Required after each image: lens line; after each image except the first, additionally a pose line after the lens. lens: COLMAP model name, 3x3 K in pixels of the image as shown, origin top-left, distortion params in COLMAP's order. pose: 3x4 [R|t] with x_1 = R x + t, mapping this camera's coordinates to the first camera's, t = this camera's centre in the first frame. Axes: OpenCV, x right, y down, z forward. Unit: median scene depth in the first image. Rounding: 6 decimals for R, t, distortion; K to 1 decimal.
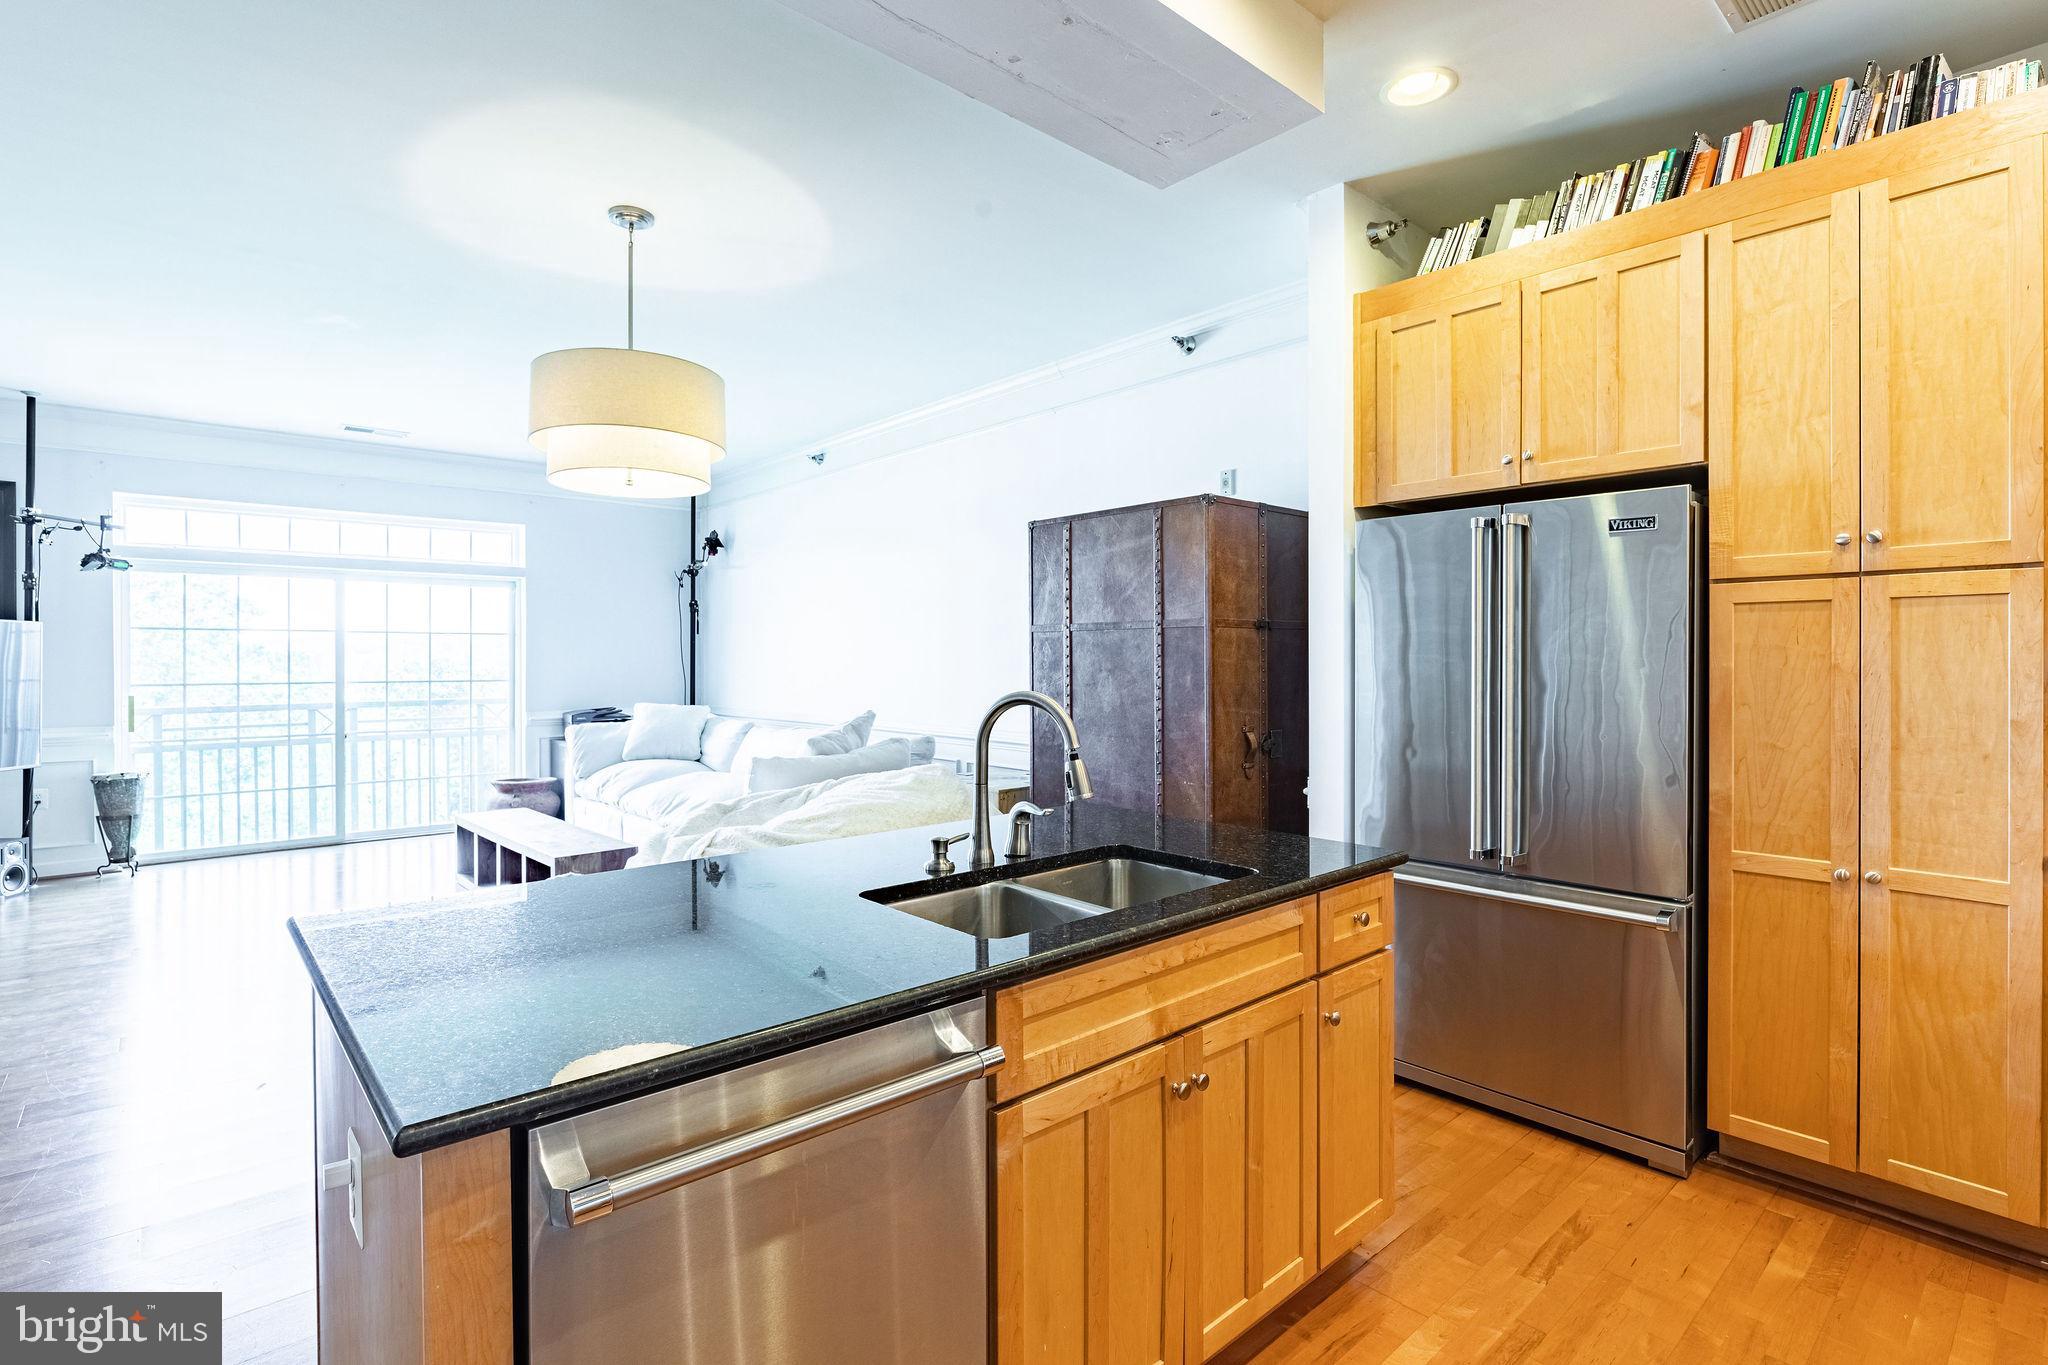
lens RADIAL K [[979.7, 0, 1020.8], [0, 979.7, 658.7], [0, 0, 1]] dist [-0.002753, 0.000057]
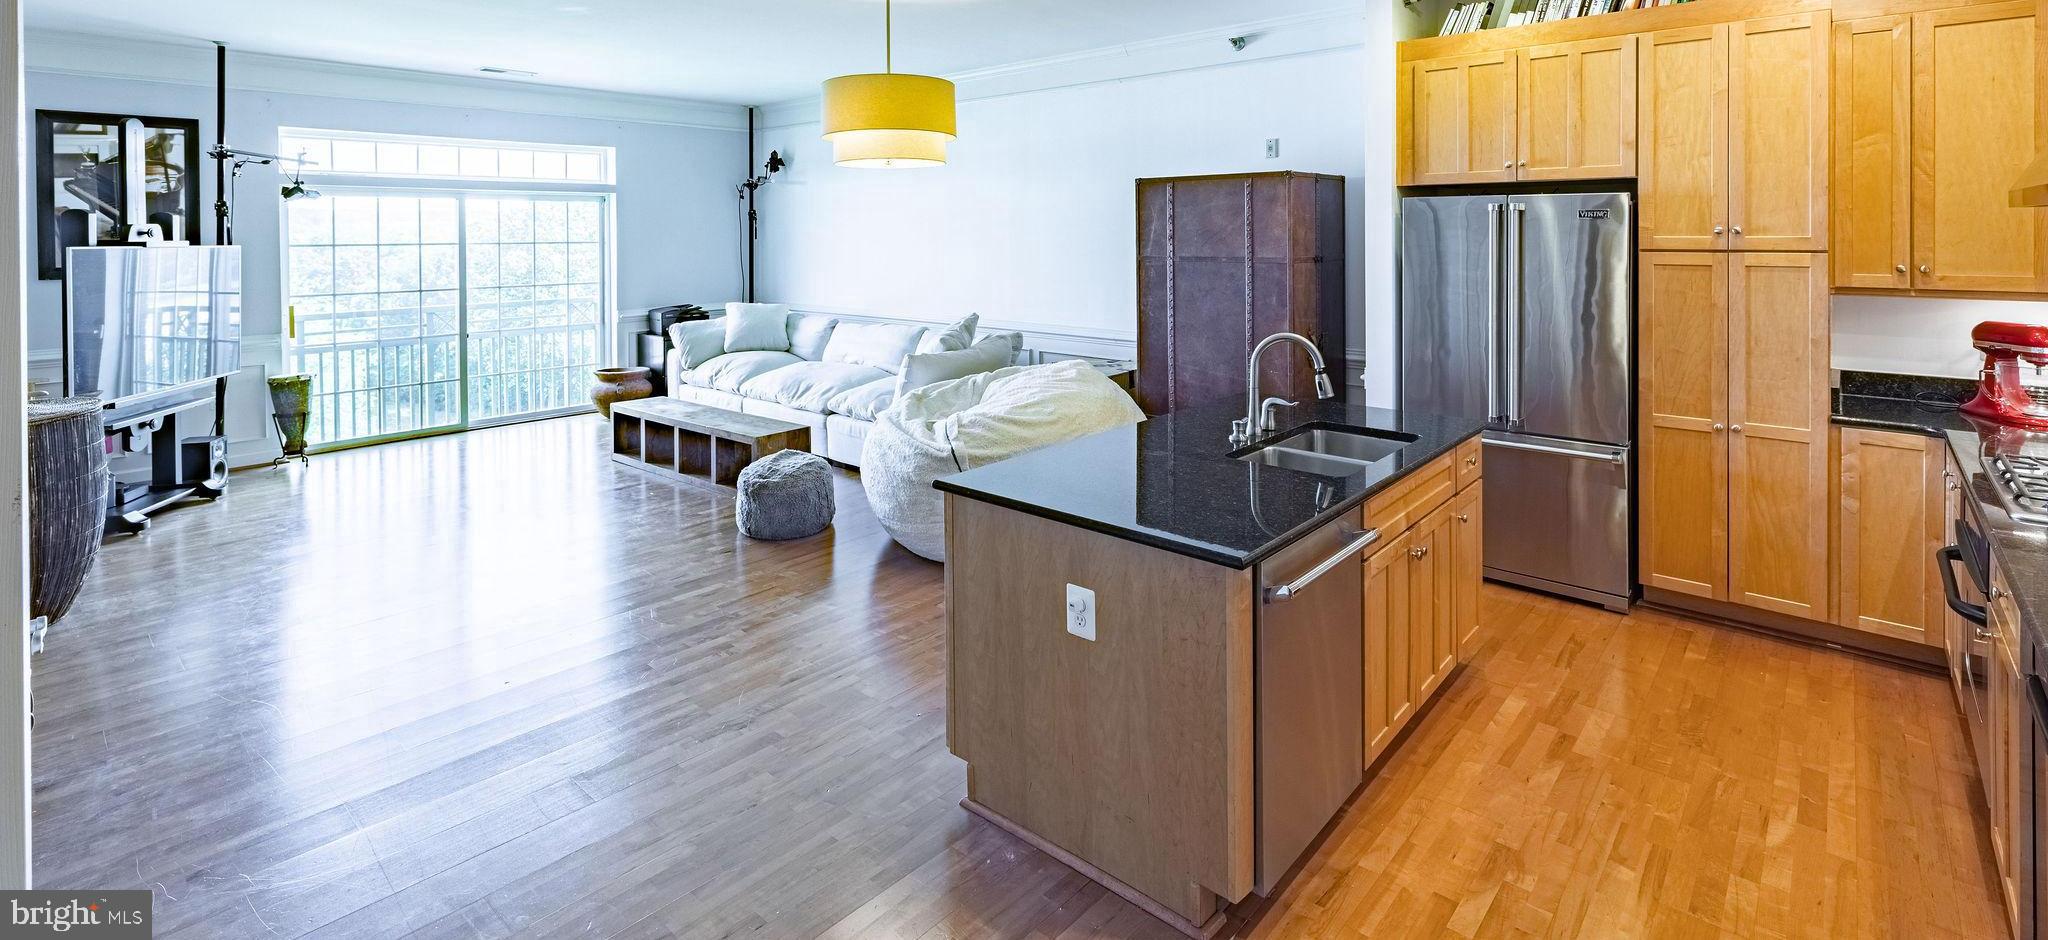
lens RADIAL K [[919.7, 0, 1026.0], [0, 919.7, 236.6], [0, 0, 1]] dist [0.009684, -0.000372]
pose [[0.992930, -0.004858, 0.118601, -0.383821], [0.004261, 0.999977, 0.005290, -0.087589], [-0.118624, -0.004747, 0.992928, -0.319203]]
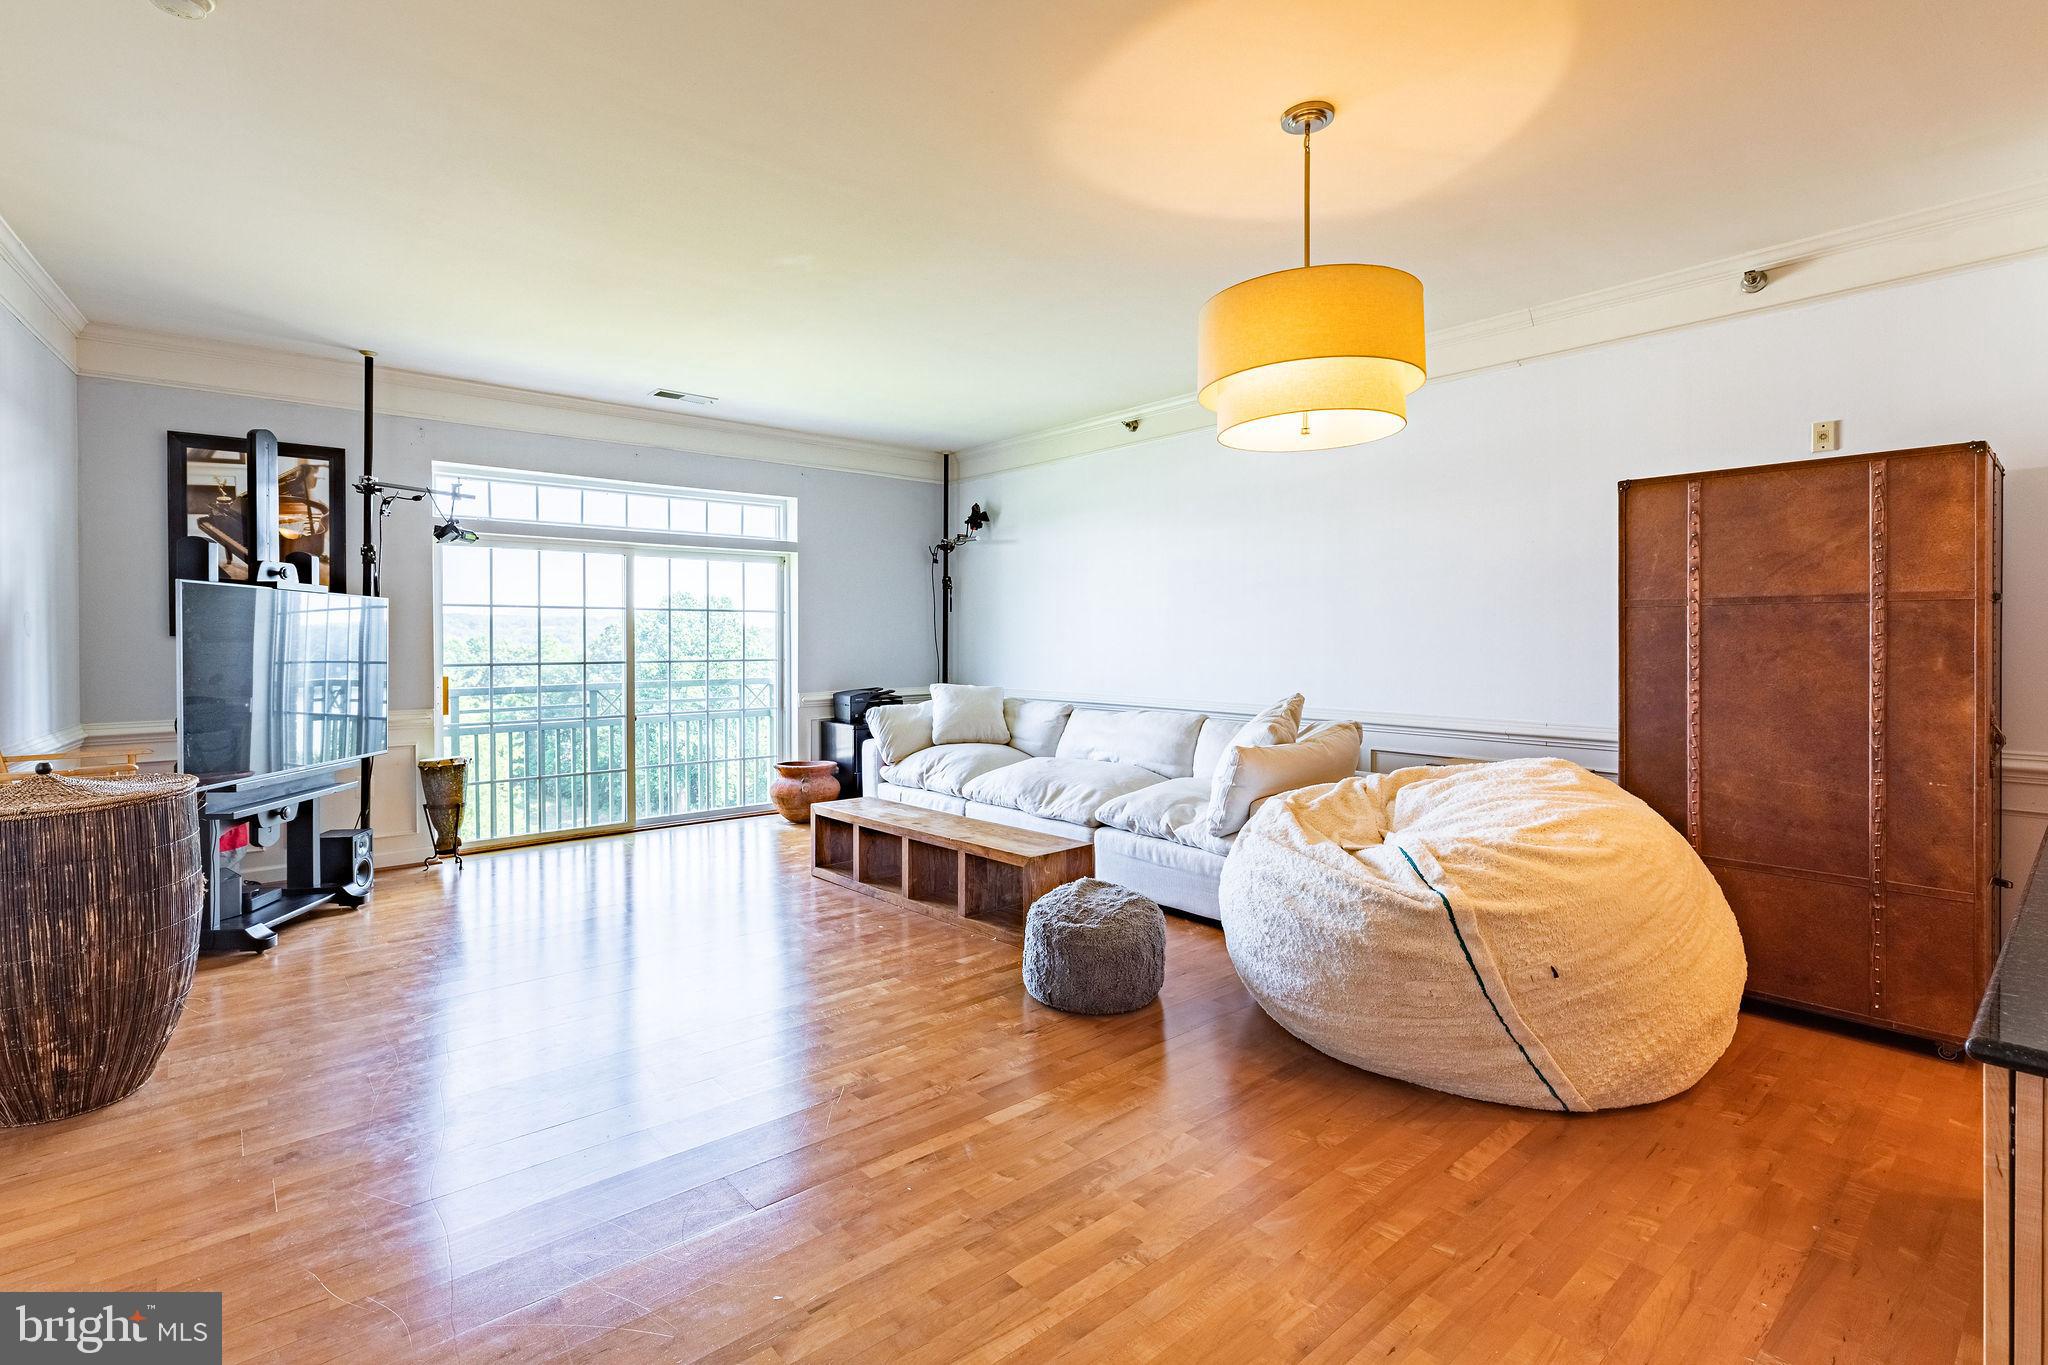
lens RADIAL K [[950.0, 0, 1012.2], [0, 950.0, 640.8], [0, 0, 1]] dist [0.008971, 0.000017]
pose [[0.999799, -0.000082, -0.020040, -0.677913], [0.000160, 0.999992, 0.003901, -0.000092], [0.020040, -0.003903, 0.999792, 0.175808]]
